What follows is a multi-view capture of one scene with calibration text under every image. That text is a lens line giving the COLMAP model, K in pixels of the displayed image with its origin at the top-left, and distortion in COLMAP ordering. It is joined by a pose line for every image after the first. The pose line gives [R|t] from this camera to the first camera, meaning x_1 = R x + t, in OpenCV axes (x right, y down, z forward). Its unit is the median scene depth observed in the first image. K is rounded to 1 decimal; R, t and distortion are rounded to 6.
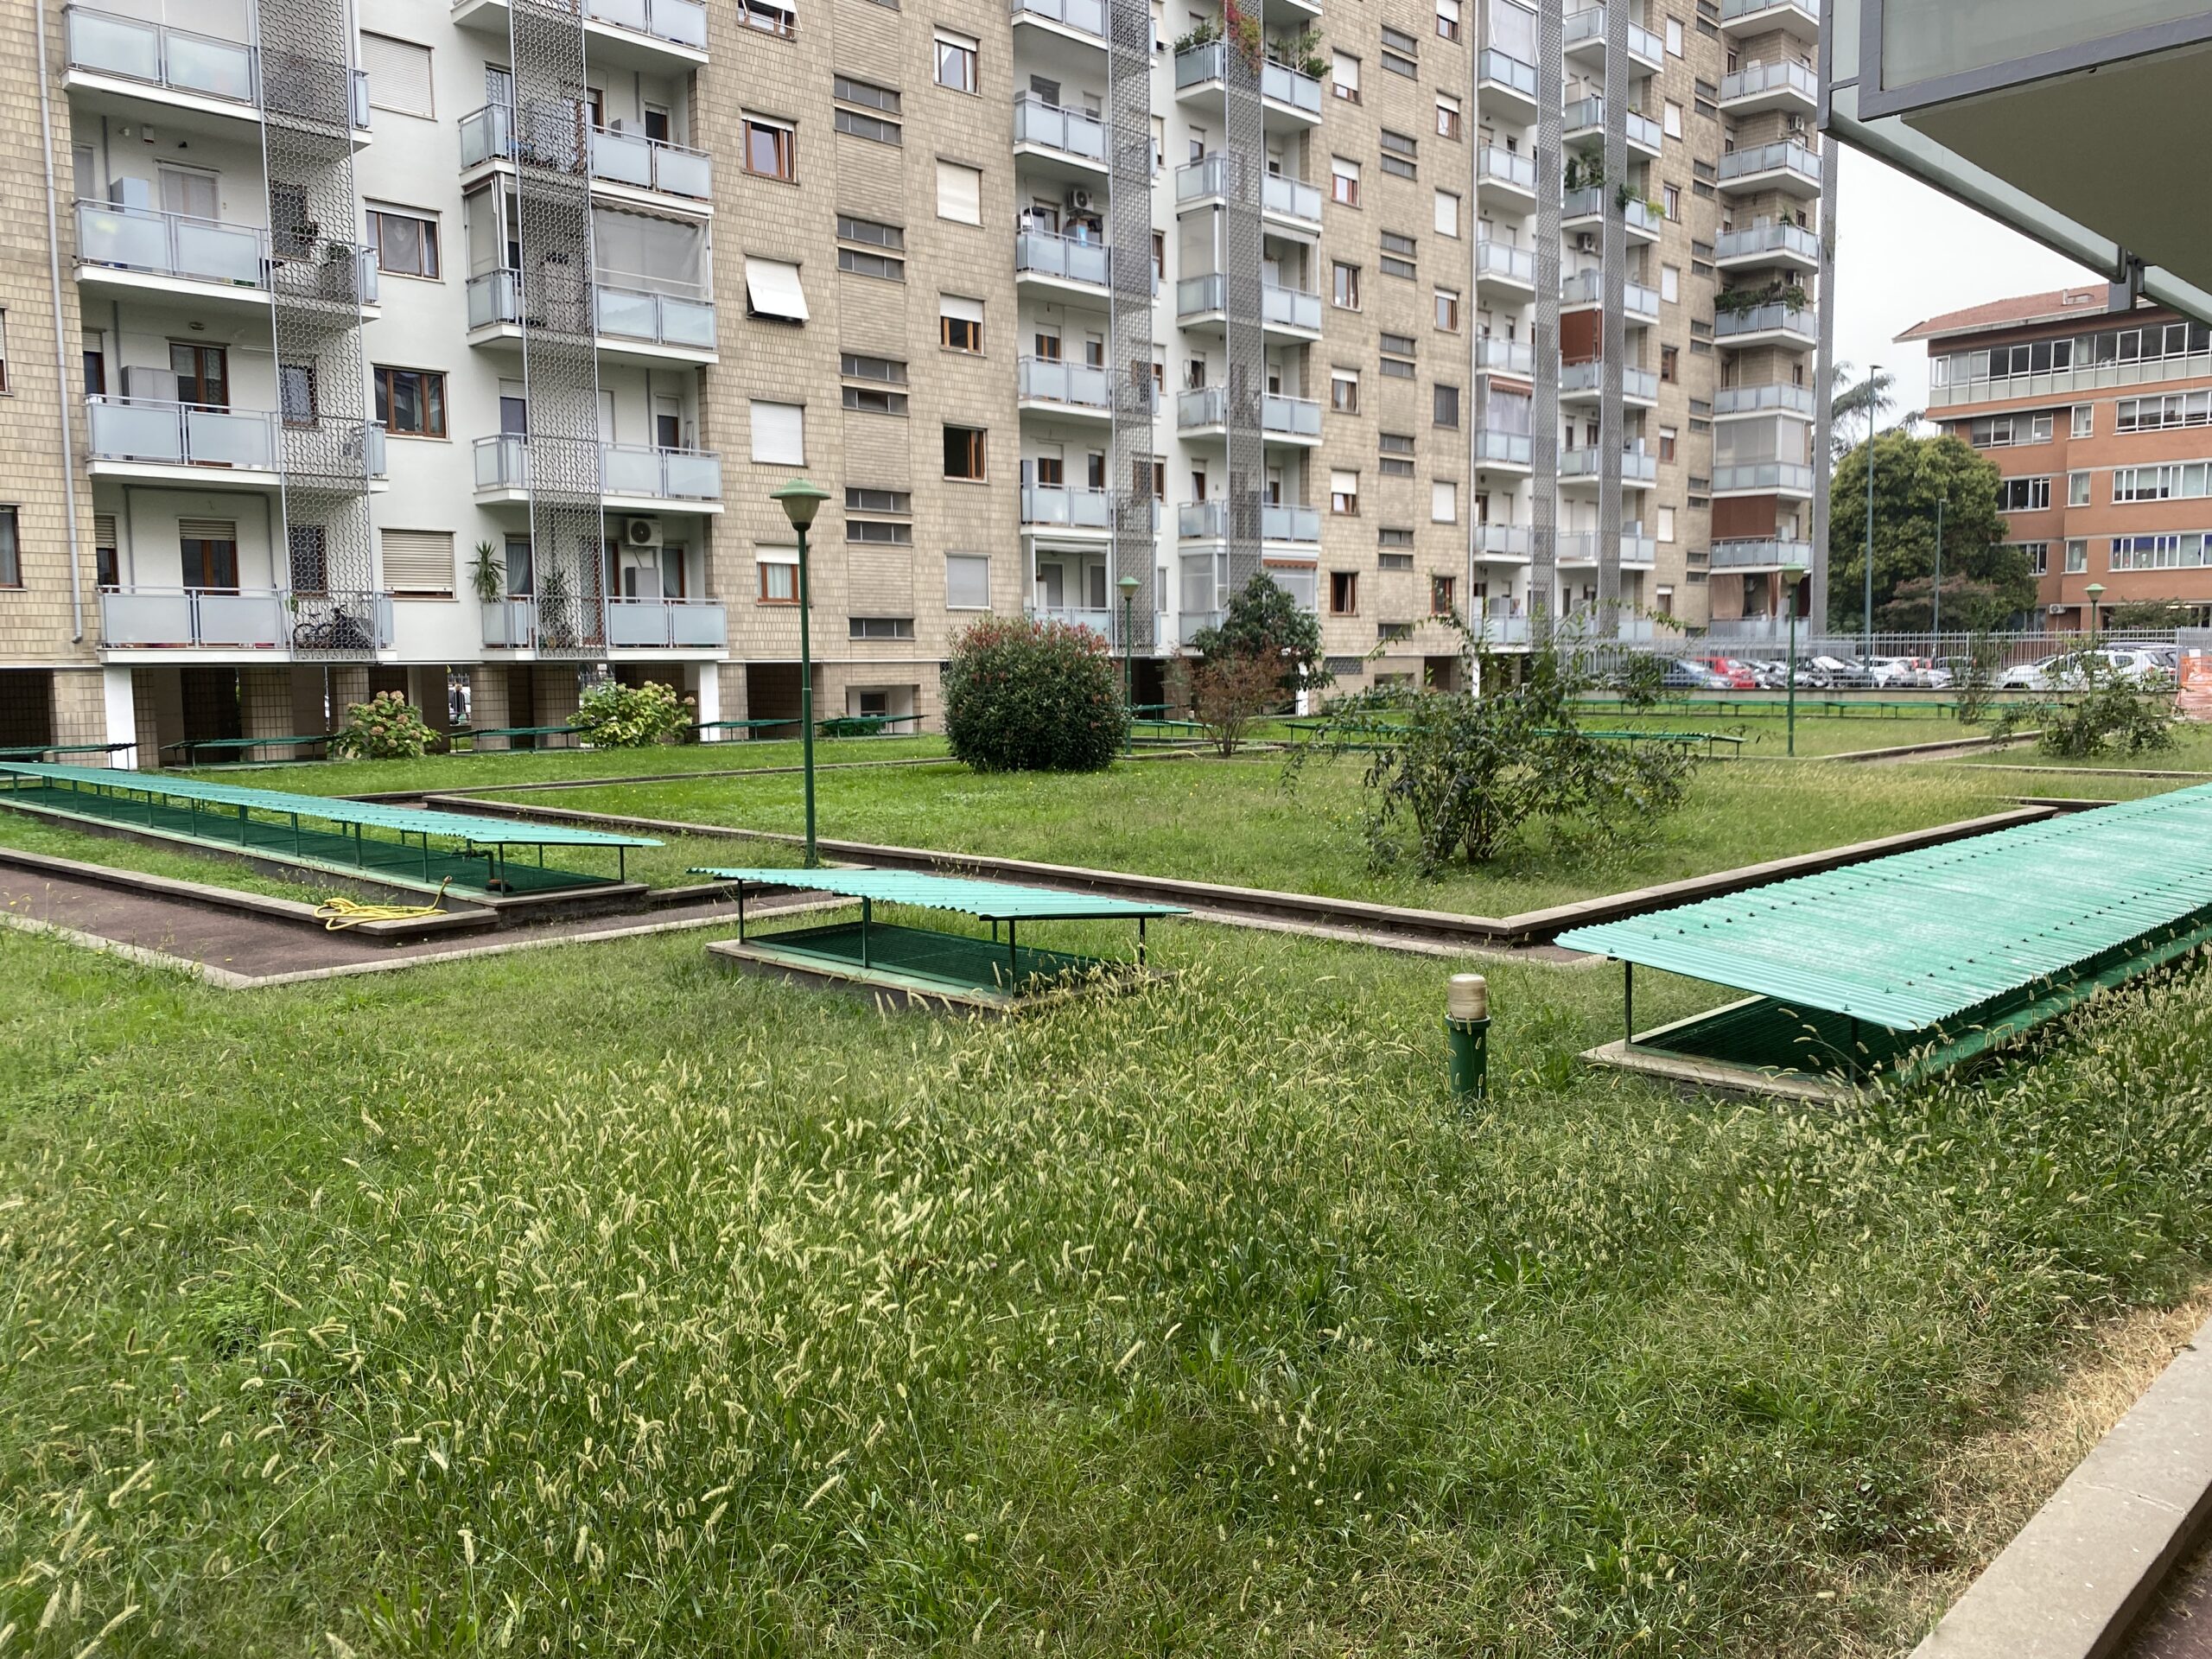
lens RADIAL K [[1723.1, 0, 1095.6], [0, 1723.1, 807.1], [0, 0, 1]] dist [0.007985, 0.003612]
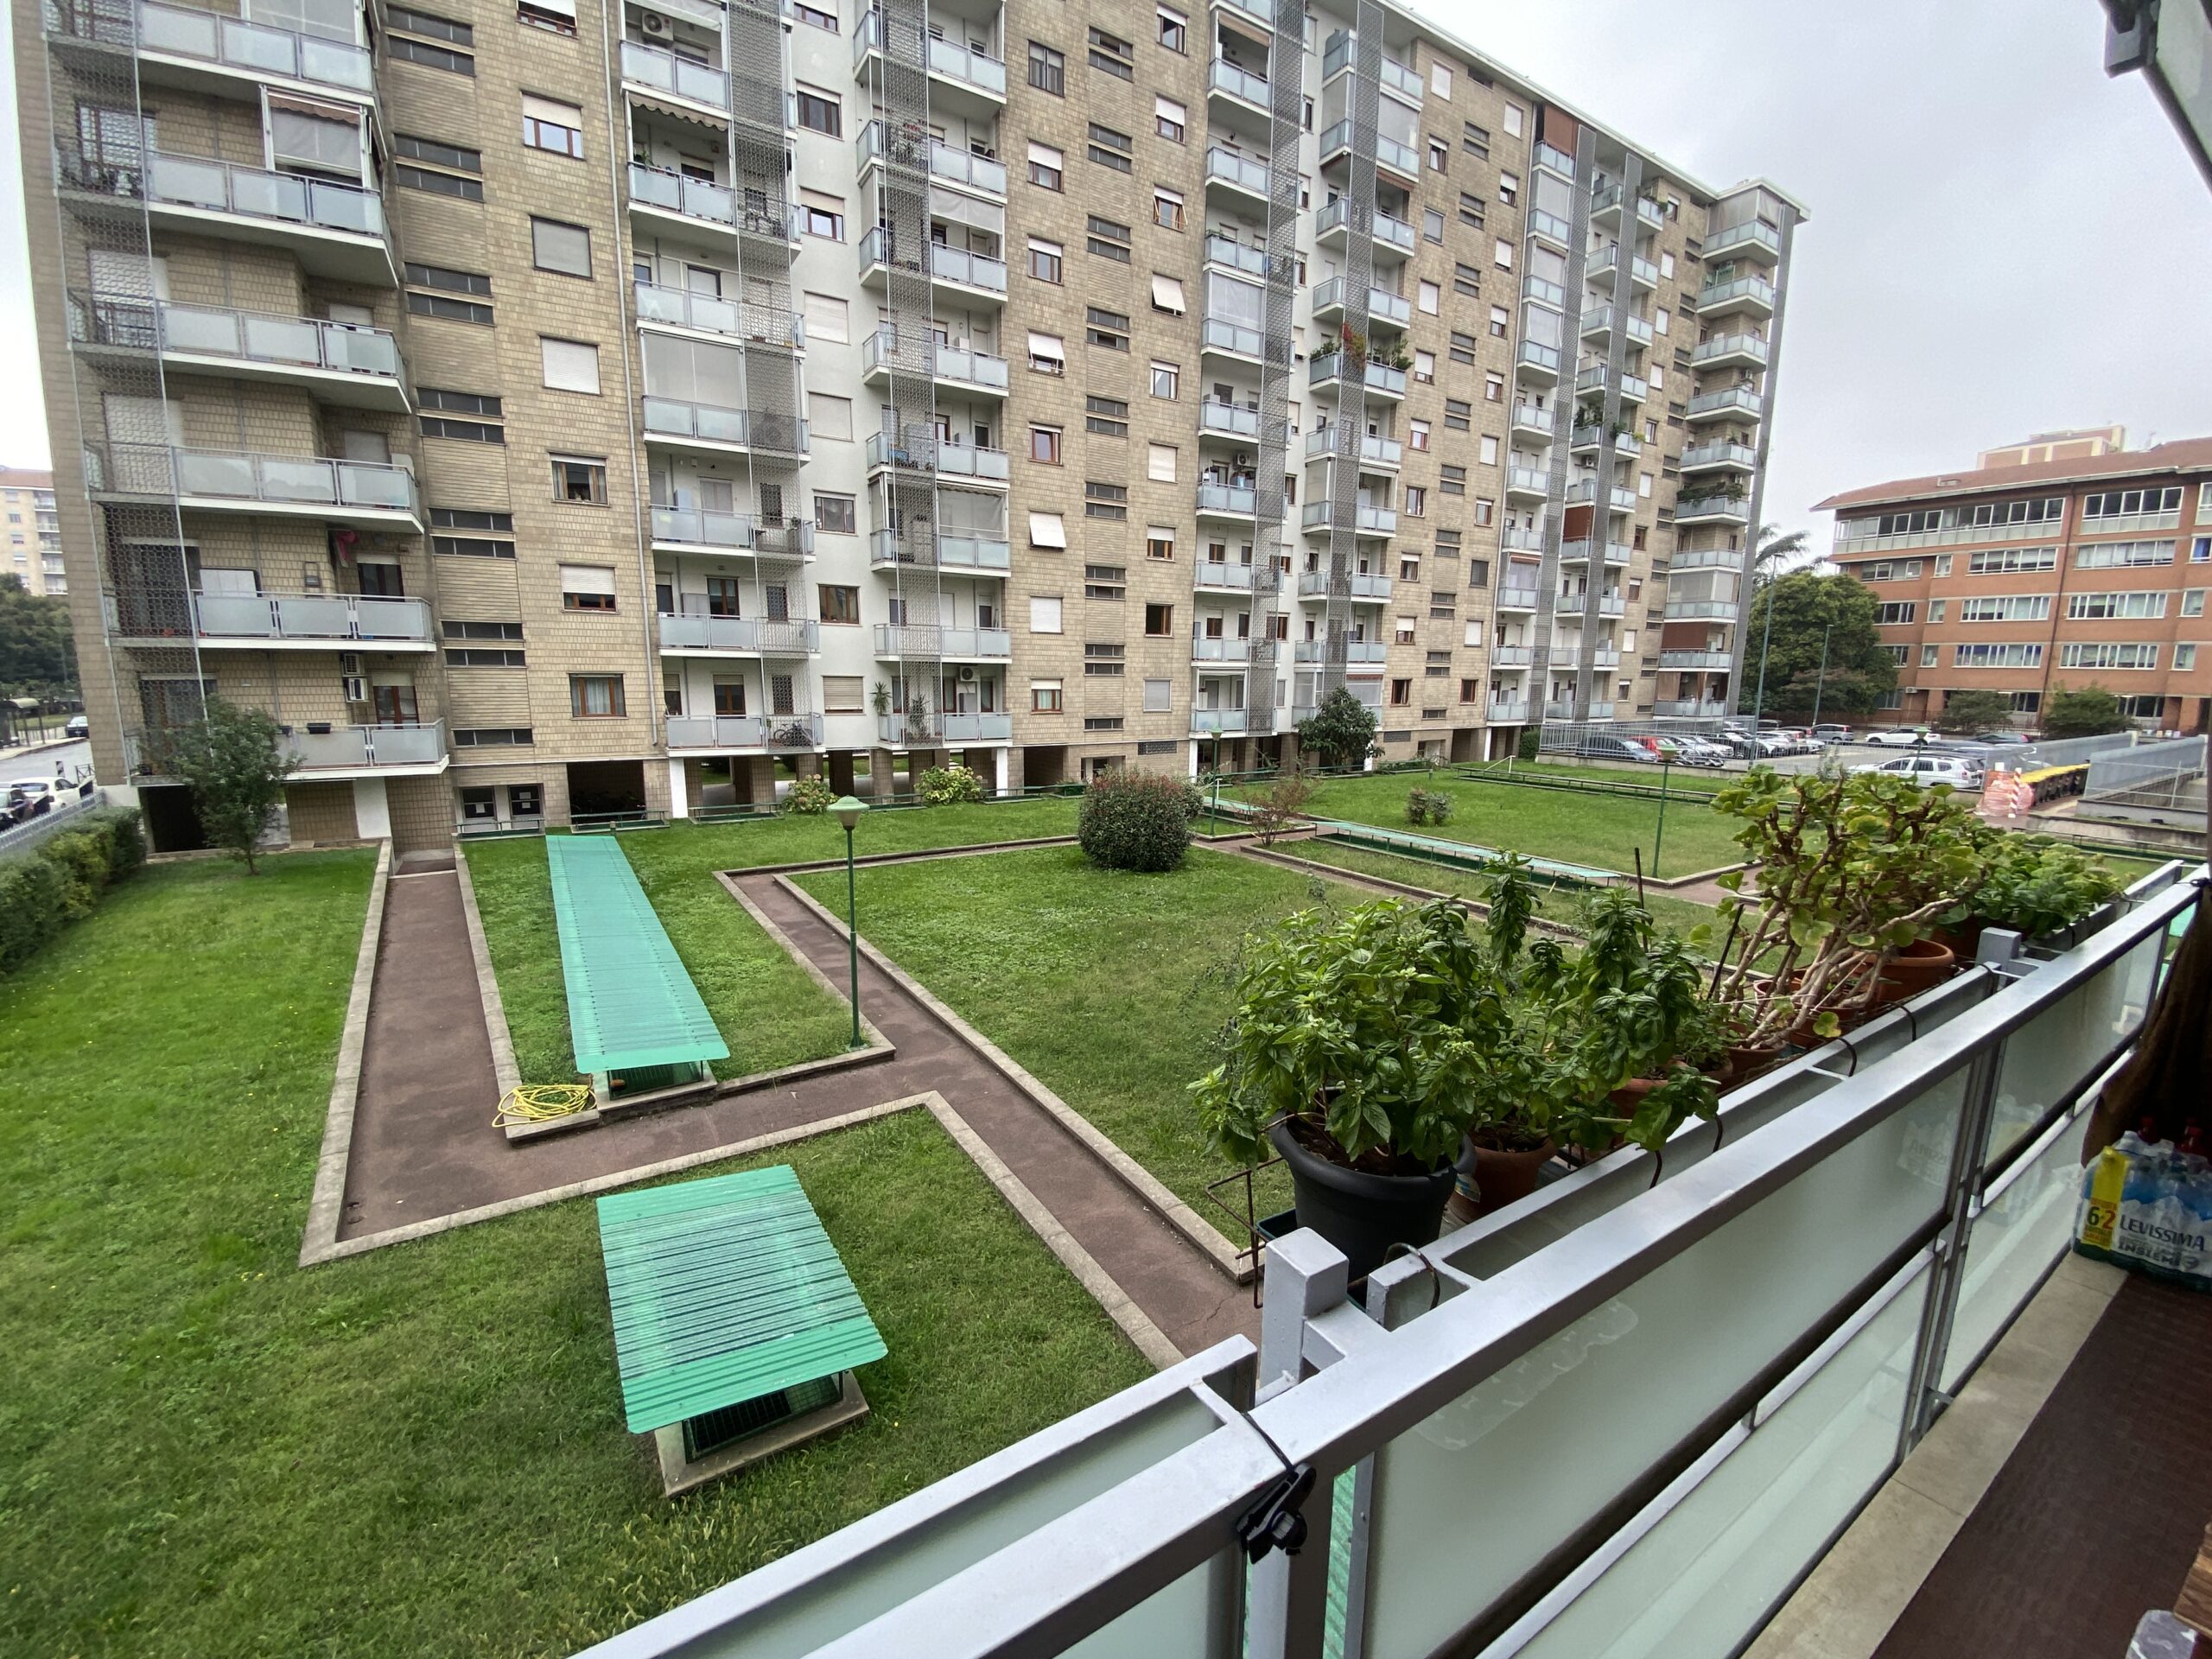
lens RADIAL K [[902.3, 0, 1093.0], [0, 902.3, 831.5], [0, 0, 1]] dist [0.010783, -0.016215]
pose [[0.972829, 0.056225, -0.224593, 0.064517], [-0.035131, 0.994680, 0.096837, -0.071782], [0.228843, -0.086316, 0.969629, 0.088147]]
